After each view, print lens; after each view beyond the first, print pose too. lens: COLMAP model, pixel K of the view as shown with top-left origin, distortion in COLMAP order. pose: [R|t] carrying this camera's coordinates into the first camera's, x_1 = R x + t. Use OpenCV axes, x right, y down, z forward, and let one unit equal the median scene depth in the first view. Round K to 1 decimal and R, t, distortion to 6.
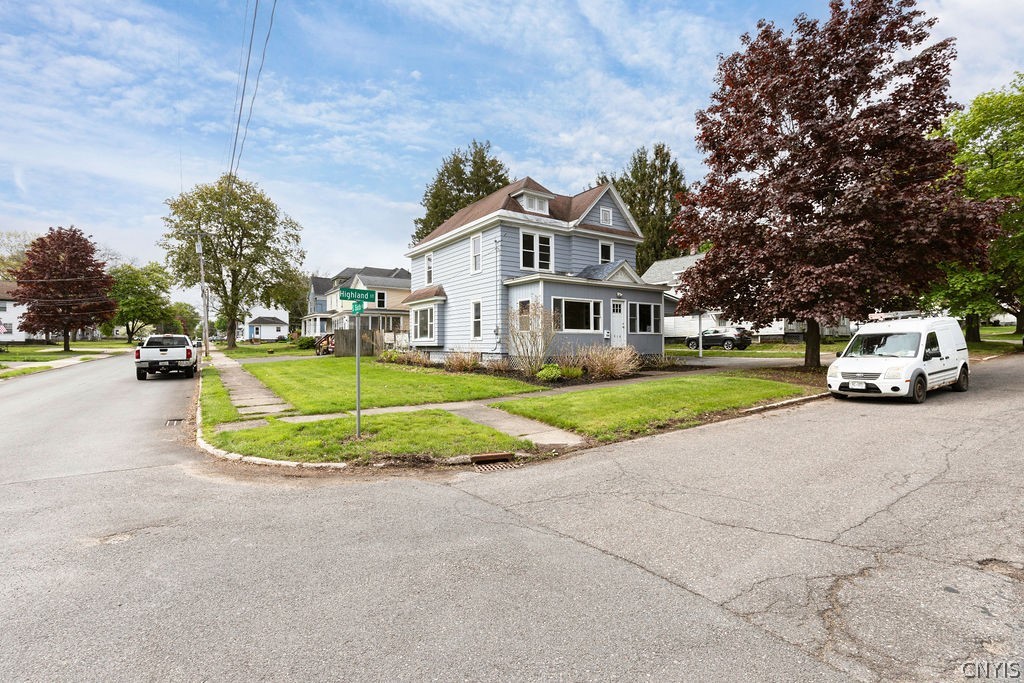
lens RADIAL K [[456.1, 0, 512.0], [0, 456.1, 341.5], [0, 0, 1]] dist [0.010007, -0.000016]
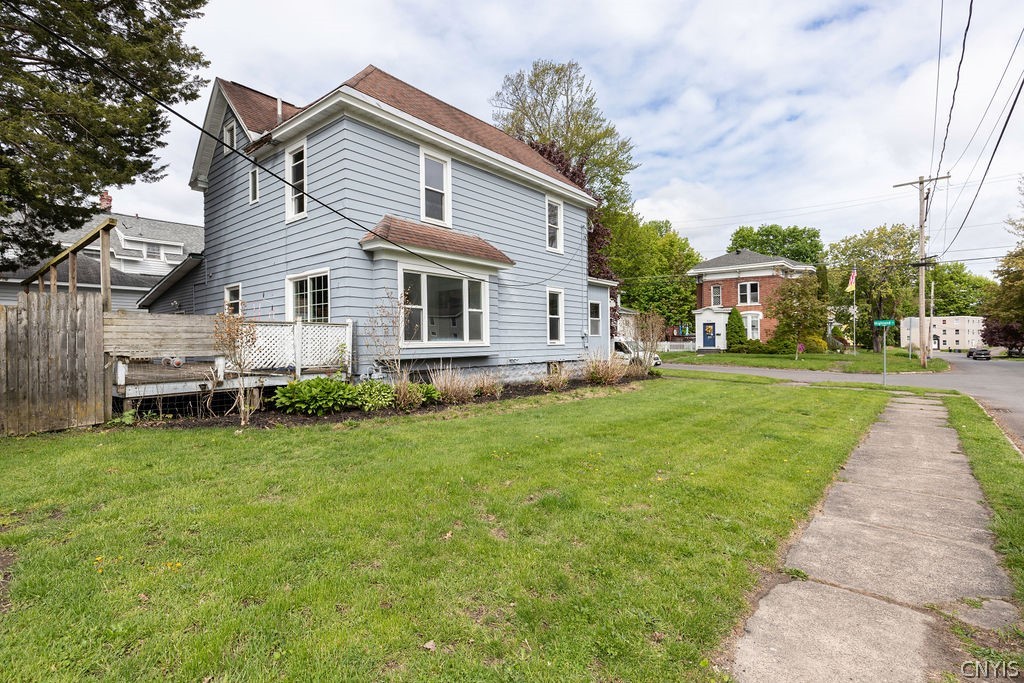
lens RADIAL K [[484.5, 0, 512.0], [0, 484.5, 341.5], [0, 0, 1]] dist [-0.000016, -0.000506]
pose [[-0.267293, 0.011449, 0.963547, -0.774281], [0.008917, 0.999916, -0.009407, -0.001181], [-0.963574, 0.006078, -0.267373, 1.232429]]
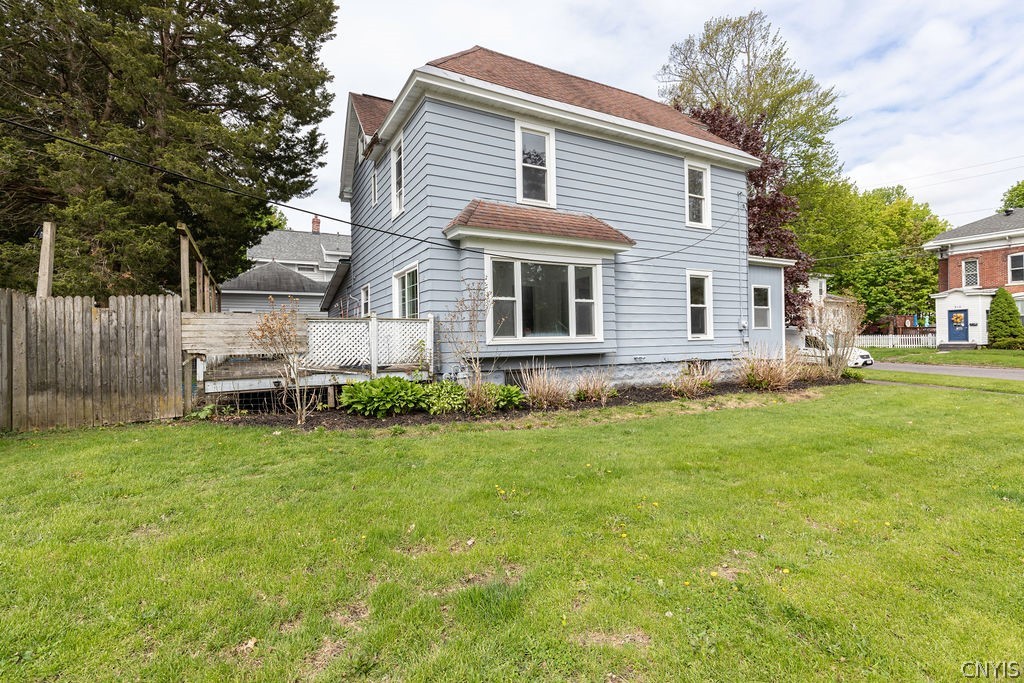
lens RADIAL K [[477.3, 0, 512.0], [0, 477.3, 341.5], [0, 0, 1]] dist [-0.003000, -0.000569]
pose [[0.109952, 0.003957, 0.993929, -0.702327], [0.013743, 0.999890, -0.005501, -0.000447], [-0.993842, 0.014265, 0.109886, 1.139373]]
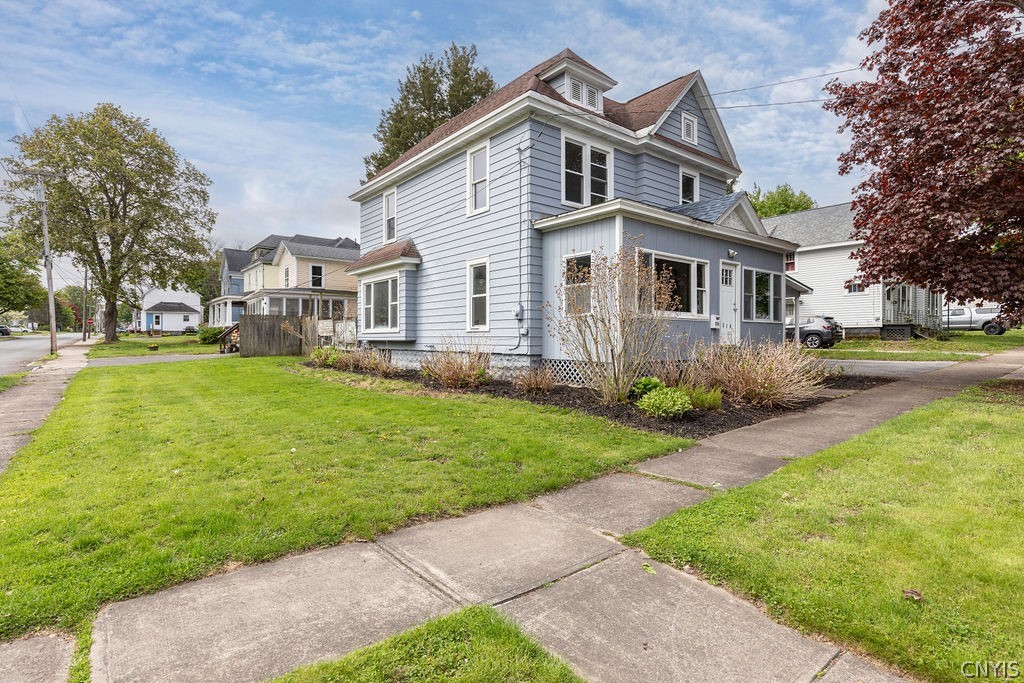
lens RADIAL K [[513.7, 0, 512.0], [0, 513.7, 341.5], [0, 0, 1]] dist [-0.001106, -0.000171]
pose [[0.997260, 0.004712, 0.073820, -0.080131], [-0.005498, 0.999930, 0.010449, 0.002956], [-0.073766, -0.010826, 0.997217, 0.347219]]
